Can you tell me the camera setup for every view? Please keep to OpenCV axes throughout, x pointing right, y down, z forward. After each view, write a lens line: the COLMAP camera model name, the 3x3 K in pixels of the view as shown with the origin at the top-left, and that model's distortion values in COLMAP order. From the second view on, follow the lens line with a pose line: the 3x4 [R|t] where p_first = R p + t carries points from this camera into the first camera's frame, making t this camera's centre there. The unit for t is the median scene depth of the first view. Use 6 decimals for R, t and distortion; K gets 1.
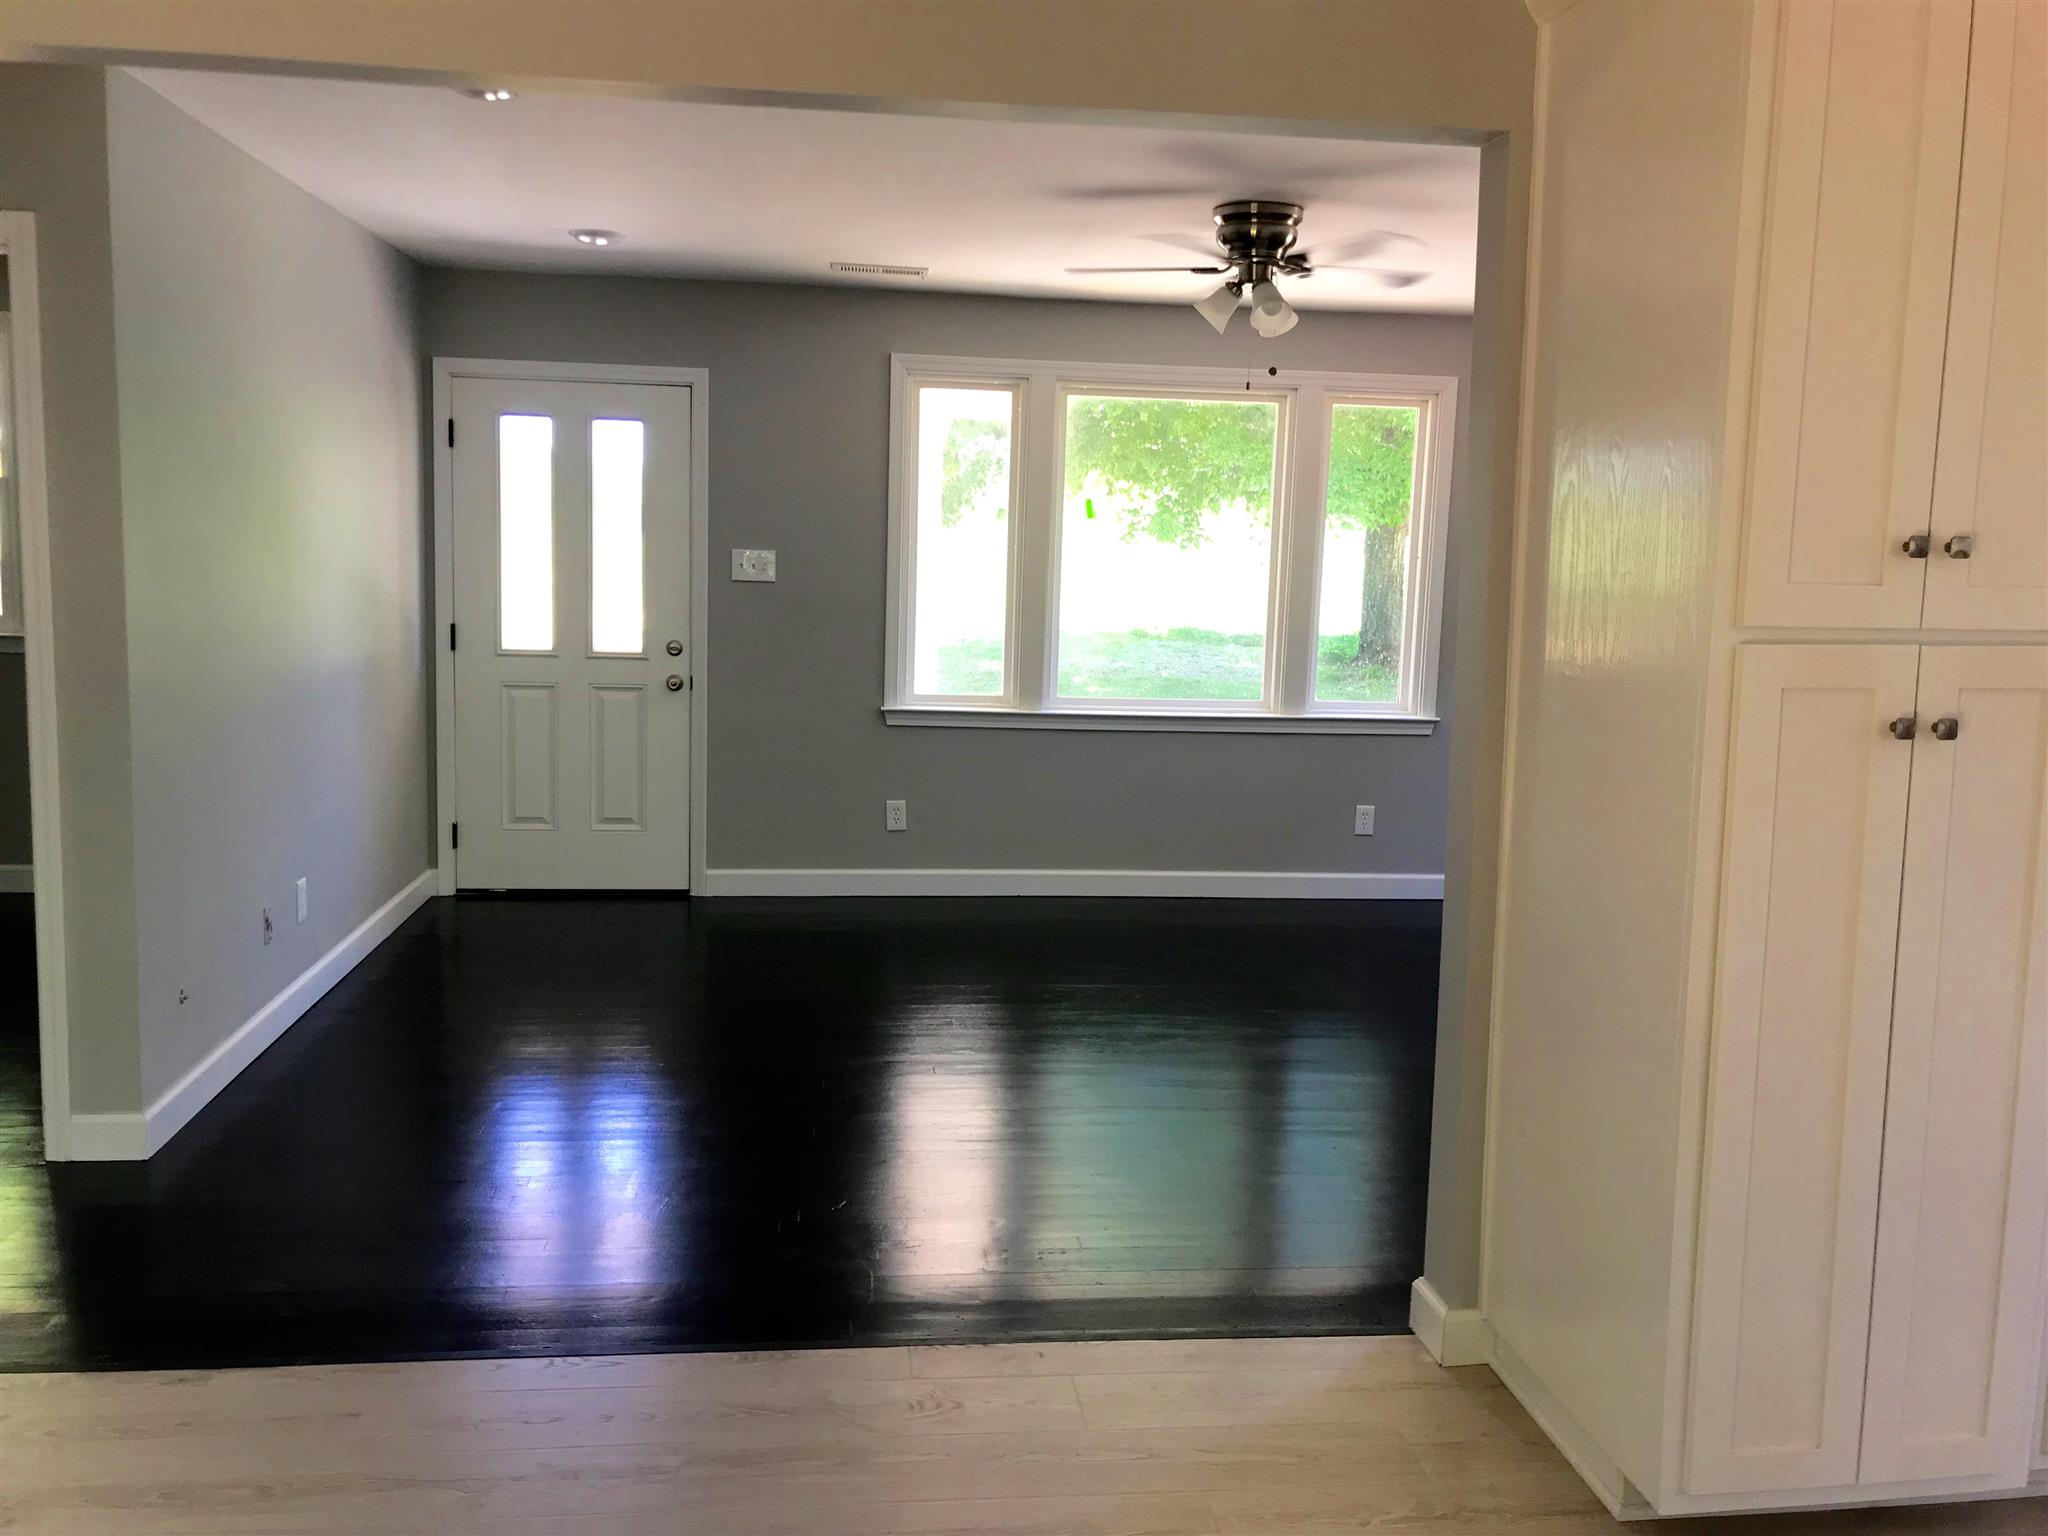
lens RADIAL K [[1760.1, 0, 1024.0], [0, 1760.1, 768.0], [0, 0, 1]] dist [0.073216, -0.002189]
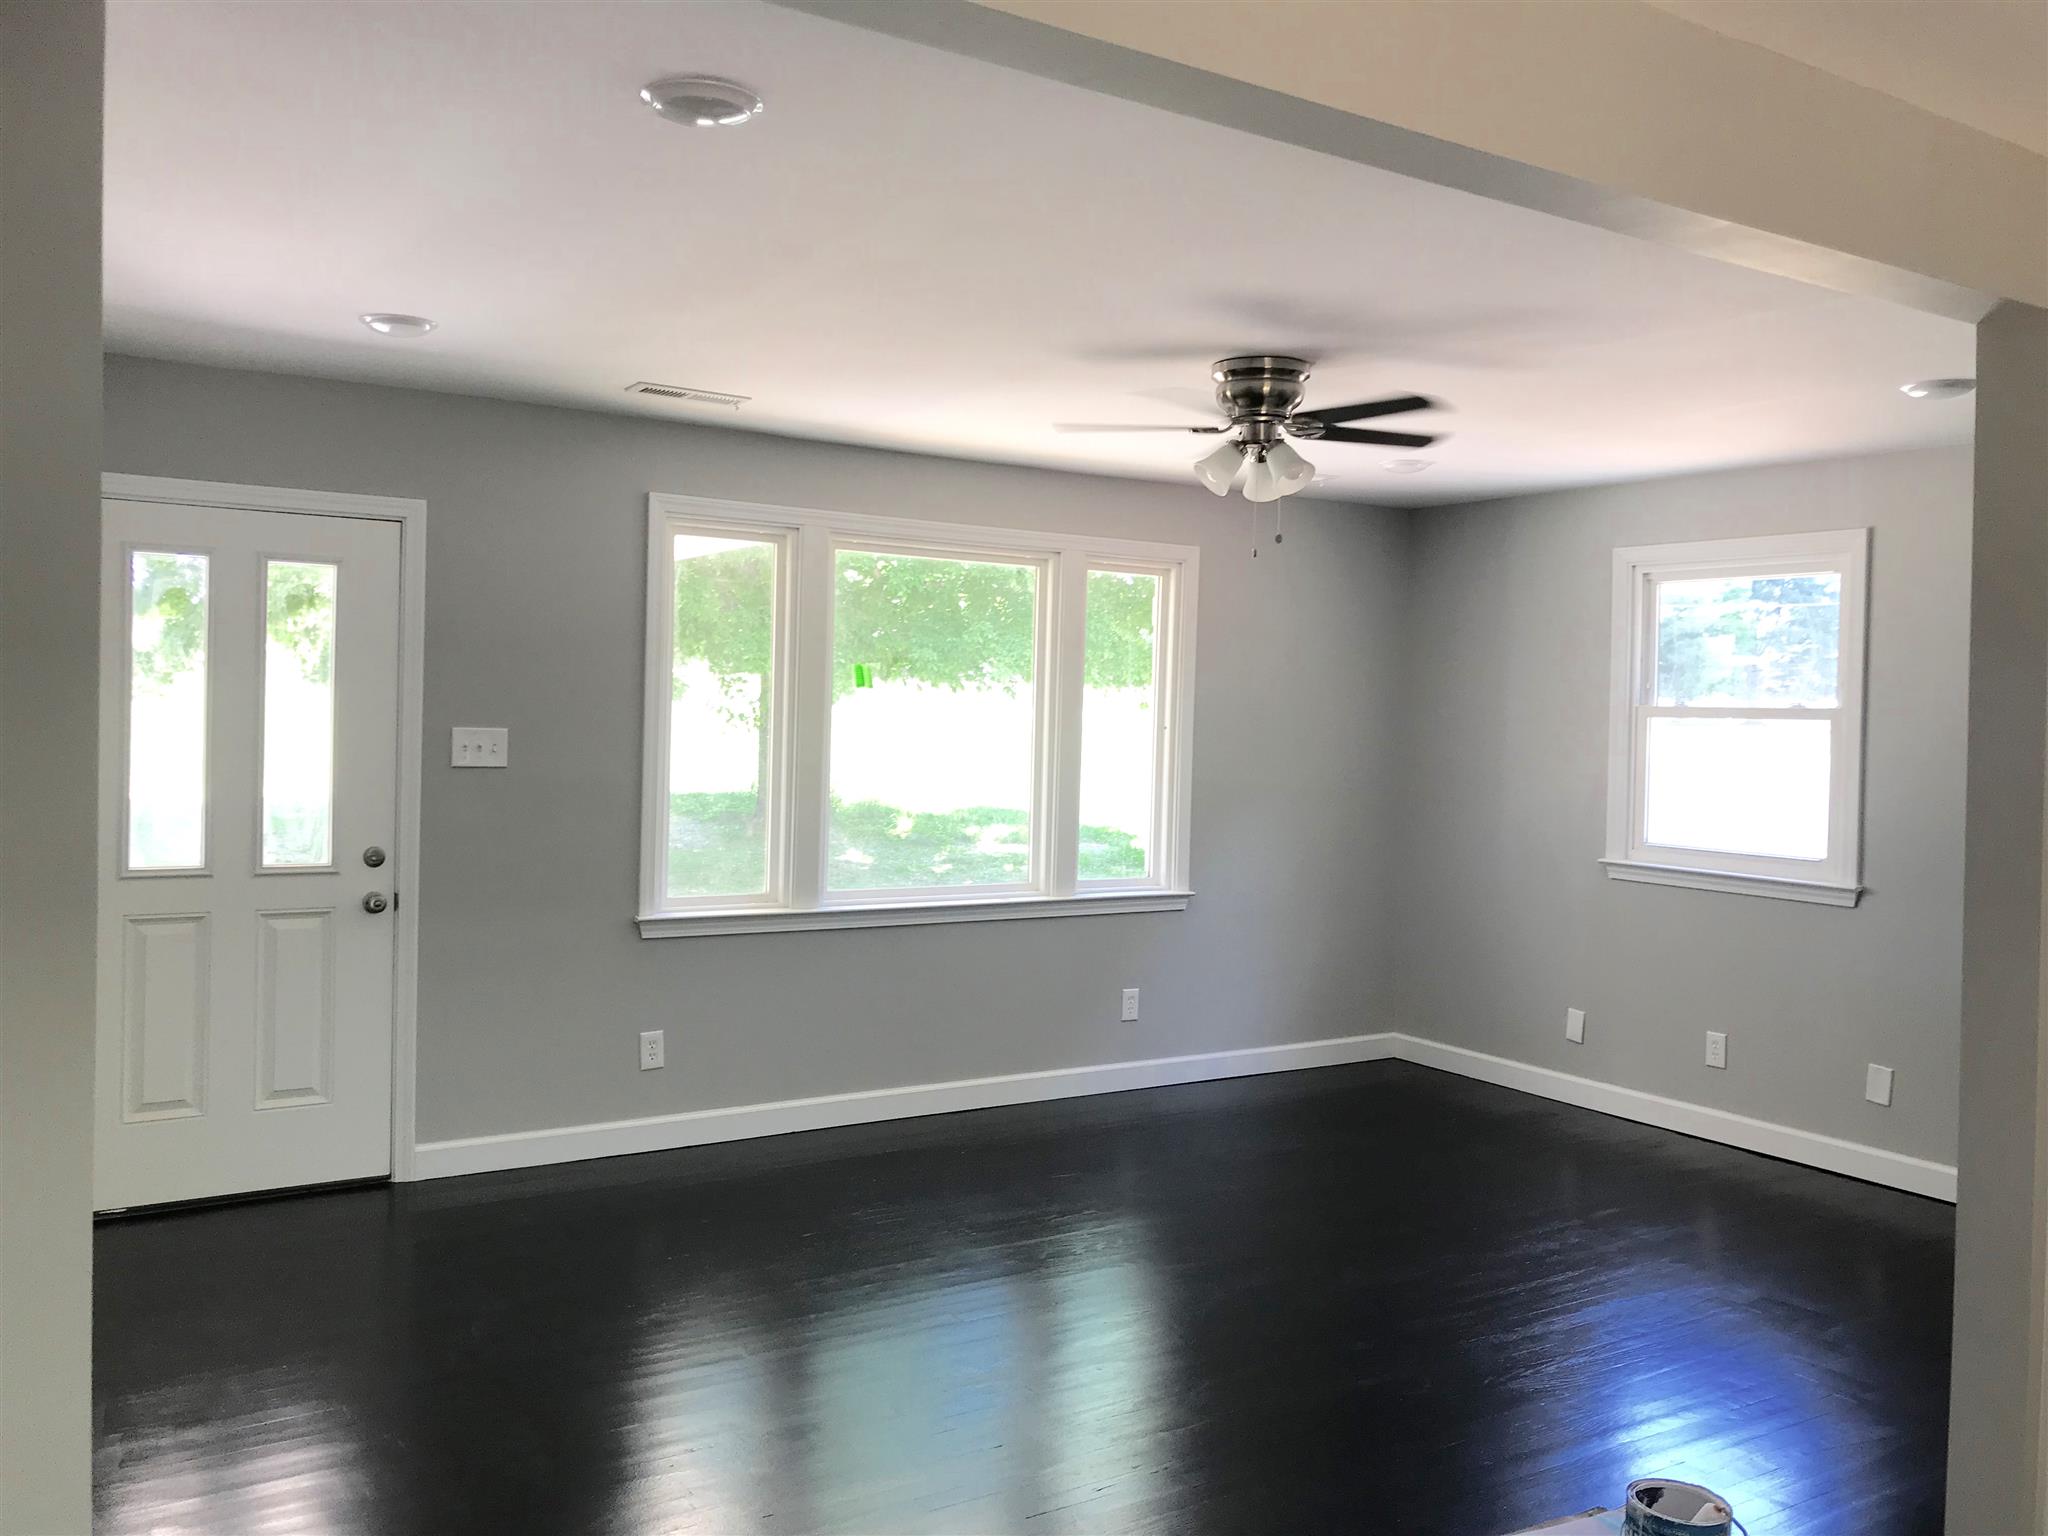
lens RADIAL K [[1722.1, 0, 1024.0], [0, 1722.1, 768.0], [0, 0, 1]] dist [0.101987, -0.146815]
pose [[0.893218, -0.021165, 0.449125, -0.283517], [0.057842, 0.996000, -0.068098, -0.038565], [-0.445887, 0.086805, 0.890870, 0.200339]]
